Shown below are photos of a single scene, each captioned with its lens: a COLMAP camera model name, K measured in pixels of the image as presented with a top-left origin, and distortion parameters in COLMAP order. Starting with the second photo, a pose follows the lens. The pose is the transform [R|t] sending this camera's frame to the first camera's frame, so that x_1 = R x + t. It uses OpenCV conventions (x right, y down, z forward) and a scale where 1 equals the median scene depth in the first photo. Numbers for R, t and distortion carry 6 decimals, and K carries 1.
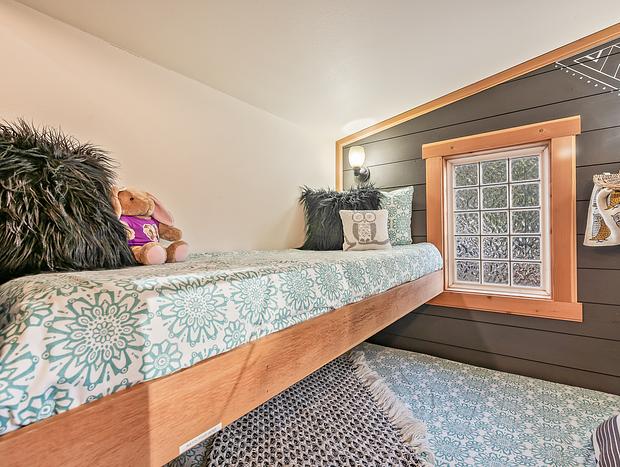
lens RADIAL K [[310.0, 0, 311.4], [0, 310.0, 235.4], [0, 0, 1]] dist [0.003415, 0.000758]
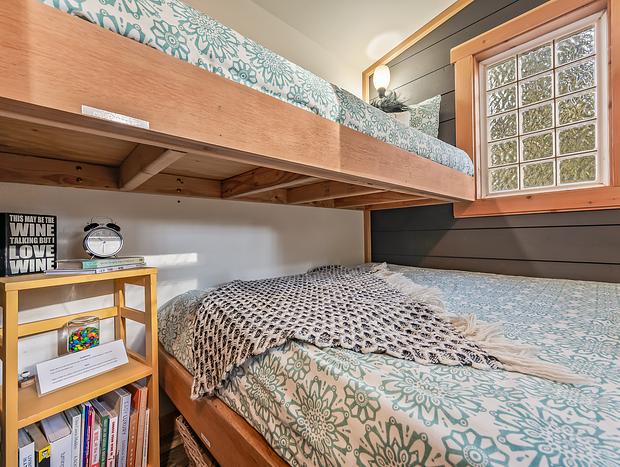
lens RADIAL K [[274.2, 0, 311.3], [0, 274.2, 236.2], [0, 0, 1]] dist [0.001723, 0.000216]
pose [[0.983224, -0.002201, -0.182391, 0.097947], [0.002628, 0.999994, 0.002099, 0.300246], [0.182385, -0.002543, 0.983224, 0.105076]]
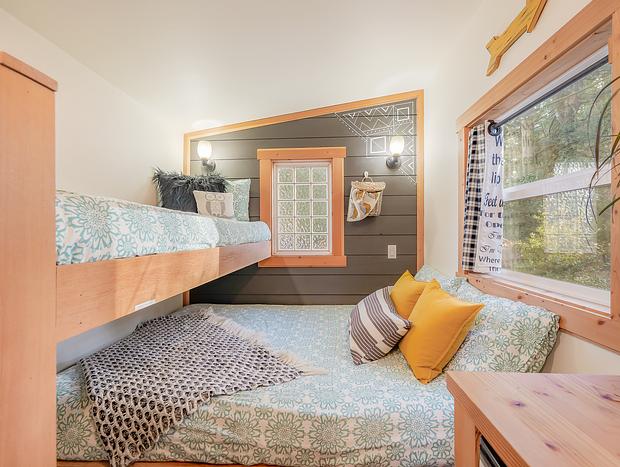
lens RADIAL K [[286.7, 0, 313.8], [0, 286.7, 231.5], [0, 0, 1]] dist [0.001170, -0.000388]
pose [[0.831335, 0.014268, 0.555588, -0.138162], [-0.005426, 0.999831, -0.017556, 0.096331], [-0.555744, 0.011580, 0.831272, -0.187058]]
